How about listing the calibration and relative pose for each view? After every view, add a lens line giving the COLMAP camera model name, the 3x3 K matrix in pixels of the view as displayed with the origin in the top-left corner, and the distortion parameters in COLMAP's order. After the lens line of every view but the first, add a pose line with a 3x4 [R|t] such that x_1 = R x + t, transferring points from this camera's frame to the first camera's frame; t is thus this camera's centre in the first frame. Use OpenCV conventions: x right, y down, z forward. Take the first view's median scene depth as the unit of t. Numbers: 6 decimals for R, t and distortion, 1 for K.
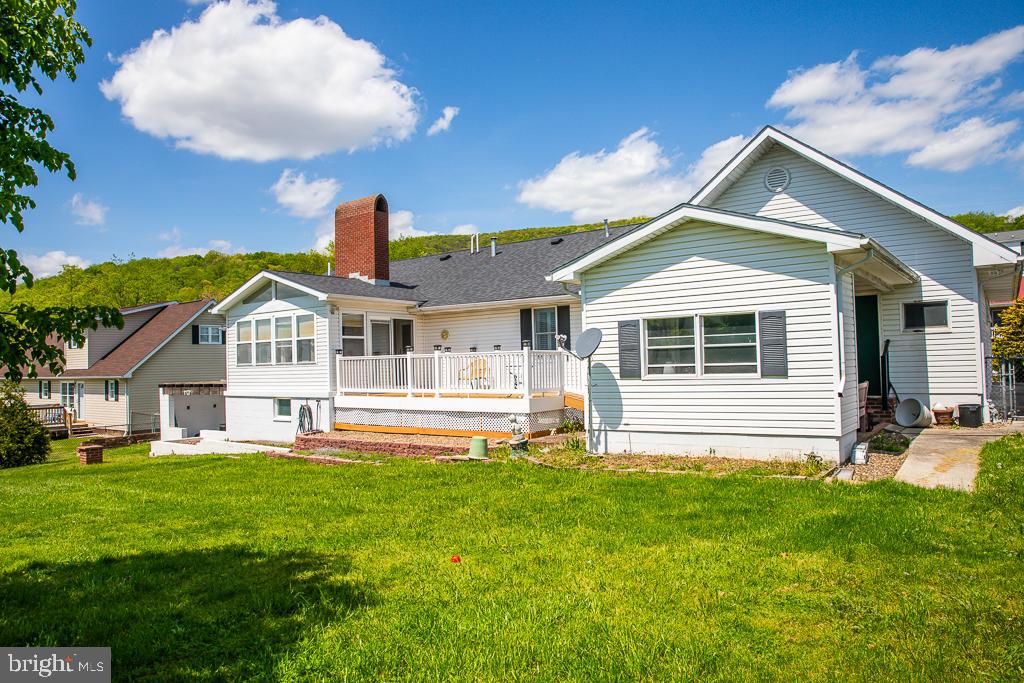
lens RADIAL K [[695.0, 0, 511.0], [0, 695.0, 341.8], [0, 0, 1]] dist [-0.106235, 0.083270]
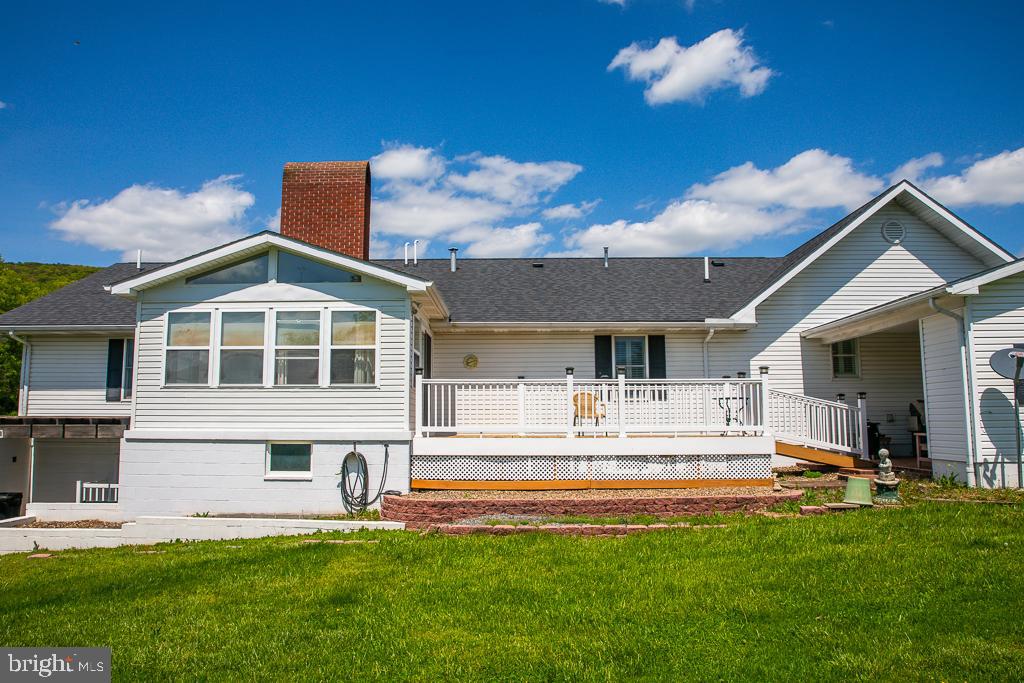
lens RADIAL K [[735.2, 0, 512.0], [0, 735.2, 341.5], [0, 0, 1]] dist [-0.116703, 0.107195]
pose [[0.815604, 0.092834, 0.571114, -0.563594], [-0.036783, 0.993367, -0.108942, 0.057628], [-0.577440, 0.067846, 0.813610, 0.362355]]
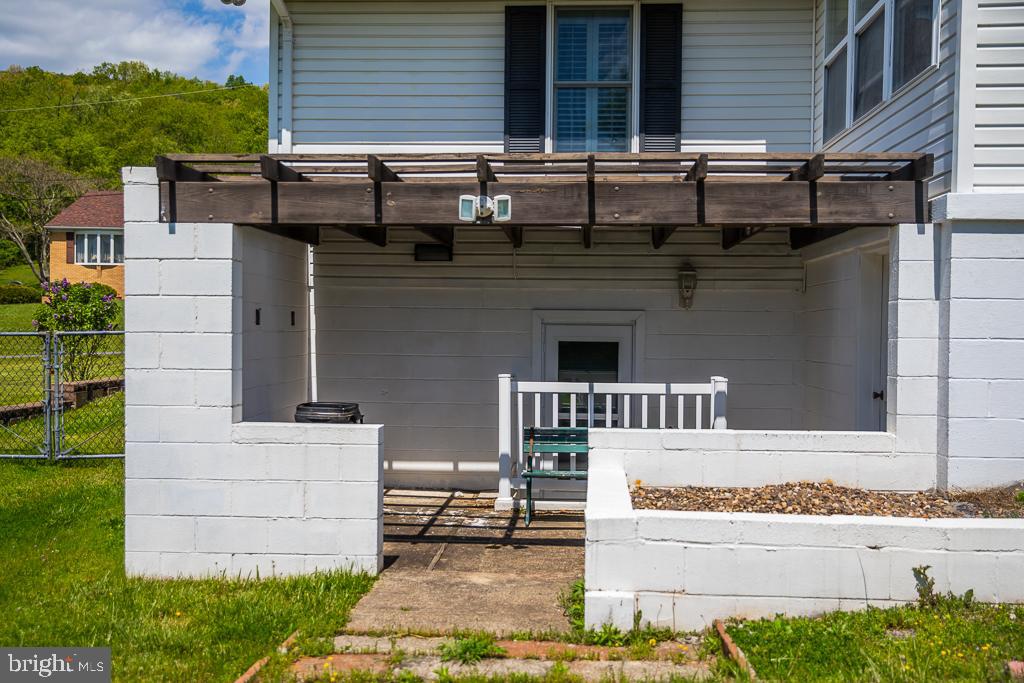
lens RADIAL K [[1126.6, 0, 512.0], [0, 1126.6, 341.5], [0, 0, 1]] dist [0.000885, -0.001642]
pose [[0.837848, 0.030549, 0.545048, -0.720452], [-0.048994, 0.998612, 0.019342, 0.113966], [-0.543701, -0.042909, 0.838182, 0.851981]]
